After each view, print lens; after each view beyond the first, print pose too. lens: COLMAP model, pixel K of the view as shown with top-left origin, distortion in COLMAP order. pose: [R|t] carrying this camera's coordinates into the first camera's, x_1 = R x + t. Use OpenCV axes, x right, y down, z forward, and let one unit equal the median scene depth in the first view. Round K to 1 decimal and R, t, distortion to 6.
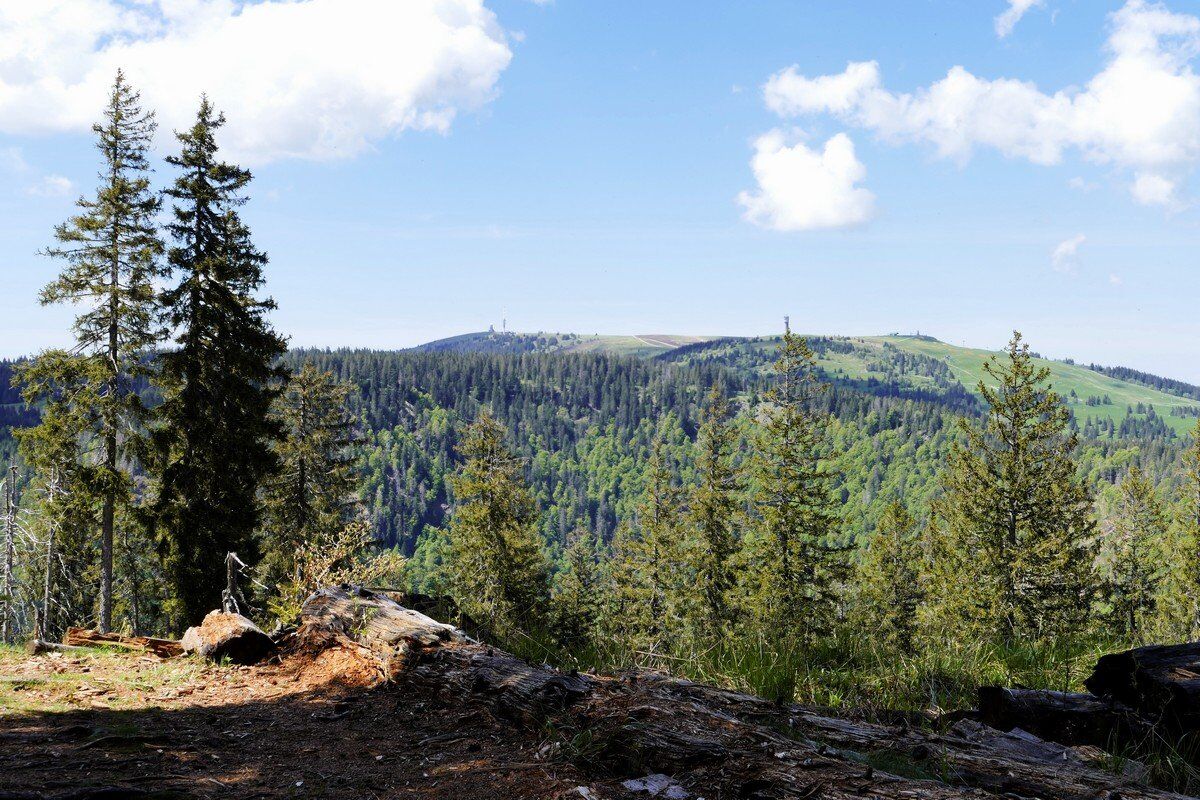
lens RADIAL K [[2033.4, 0, 600.5], [0, 2033.4, 400.7], [0, 0, 1]] dist [0.016550, 0.000000]
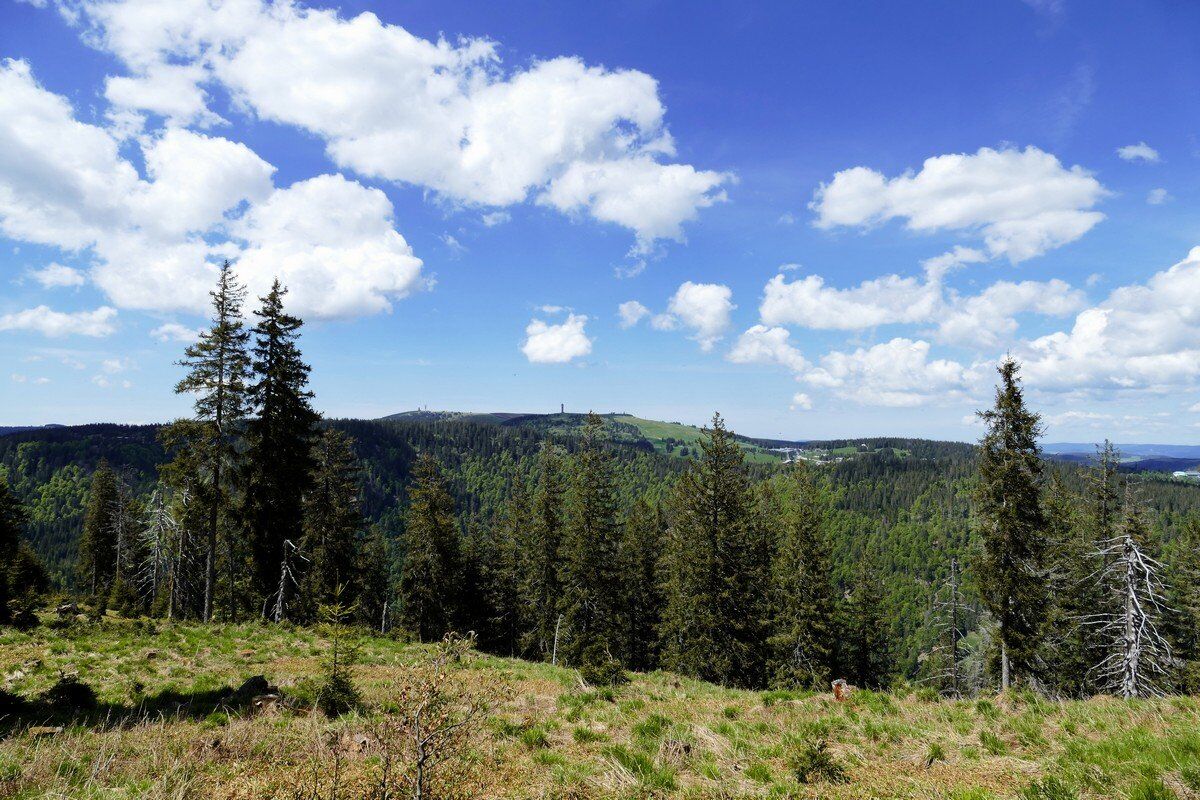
lens RADIAL K [[907.8, 0, 599.6], [0, 907.8, 395.5], [0, 0, 1]] dist [0.009101, 0.000248]
pose [[0.988335, 0.009382, 0.152008, -0.032544], [-0.001493, 0.998650, -0.051927, -0.004936], [-0.152290, 0.051095, 0.987014, 0.165981]]
